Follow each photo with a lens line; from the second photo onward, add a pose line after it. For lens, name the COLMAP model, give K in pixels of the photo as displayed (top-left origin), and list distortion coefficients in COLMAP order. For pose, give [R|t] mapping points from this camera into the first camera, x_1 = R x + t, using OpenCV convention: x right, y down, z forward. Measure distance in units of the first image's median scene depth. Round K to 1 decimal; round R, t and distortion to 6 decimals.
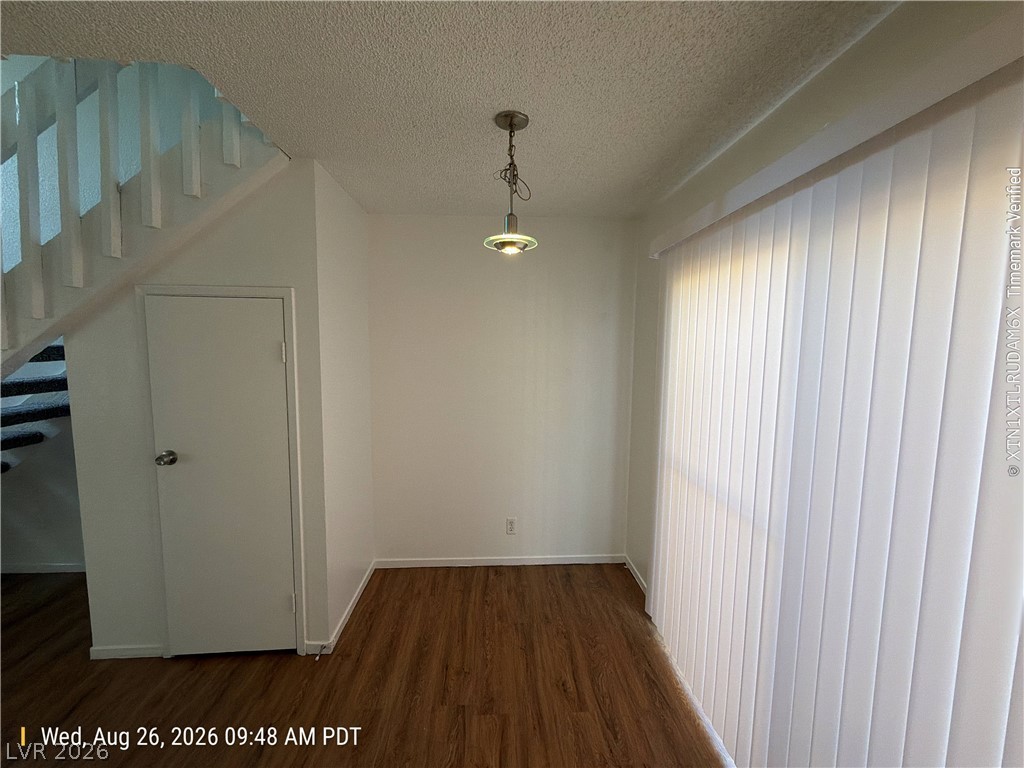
lens RADIAL K [[409.5, 0, 512.0], [0, 409.5, 384.0], [0, 0, 1]] dist [0.000014, -0.000037]
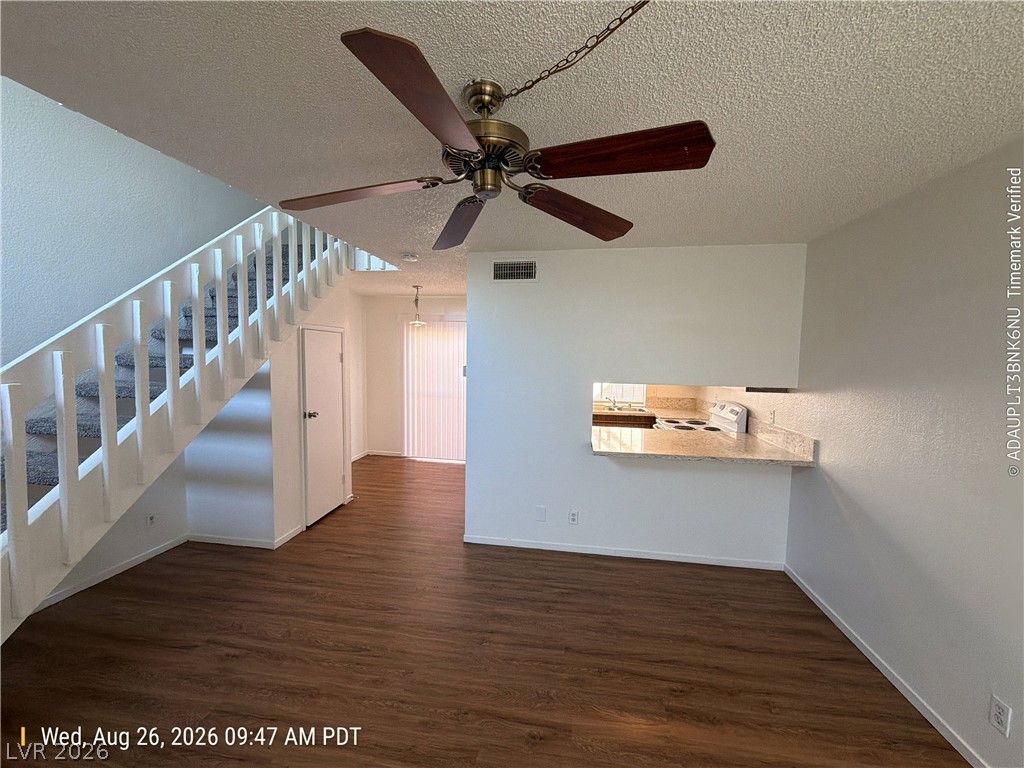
lens RADIAL K [[409.5, 0, 512.0], [0, 409.5, 384.0], [0, 0, 1]] dist [0.000014, -0.000037]
pose [[0.202333, -0.077790, 0.976222, -2.294236], [0.085937, 0.994405, 0.061427, 0.004695], [-0.975539, 0.071465, 0.207886, -0.286392]]
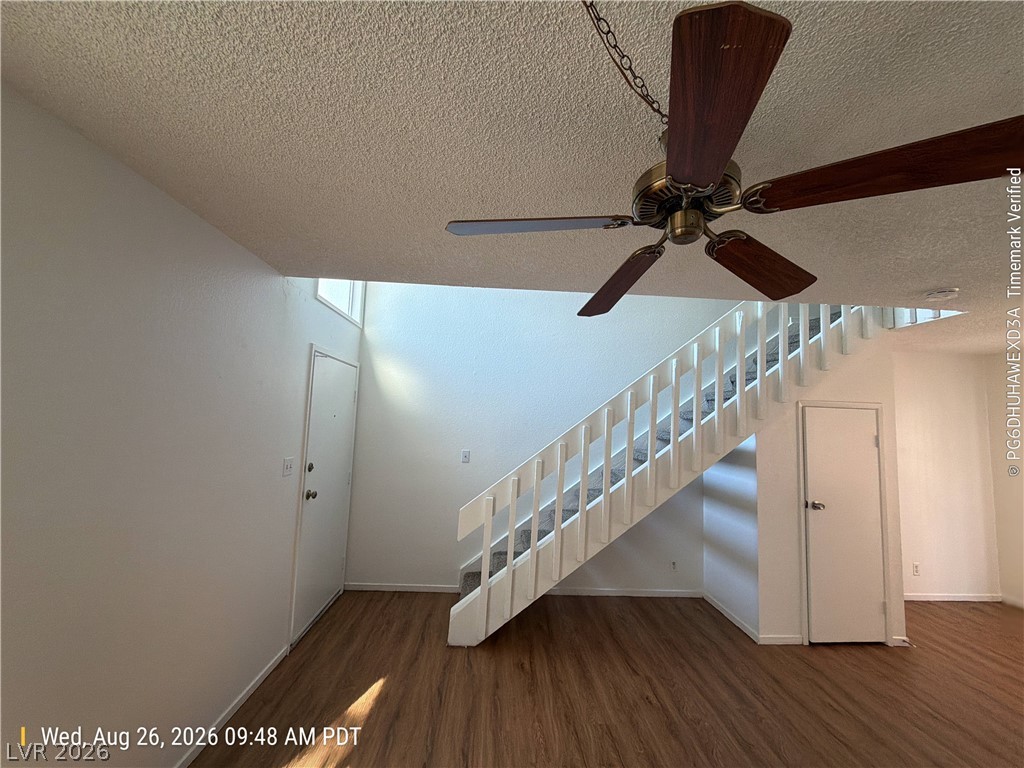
lens RADIAL K [[409.5, 0, 512.0], [0, 409.5, 384.0], [0, 0, 1]] dist [0.000014, -0.000037]
pose [[0.999614, 0.027148, 0.005827, -1.904405], [-0.025536, 0.981248, -0.191048, 0.047008], [-0.010904, 0.190825, 0.981563, -0.618203]]
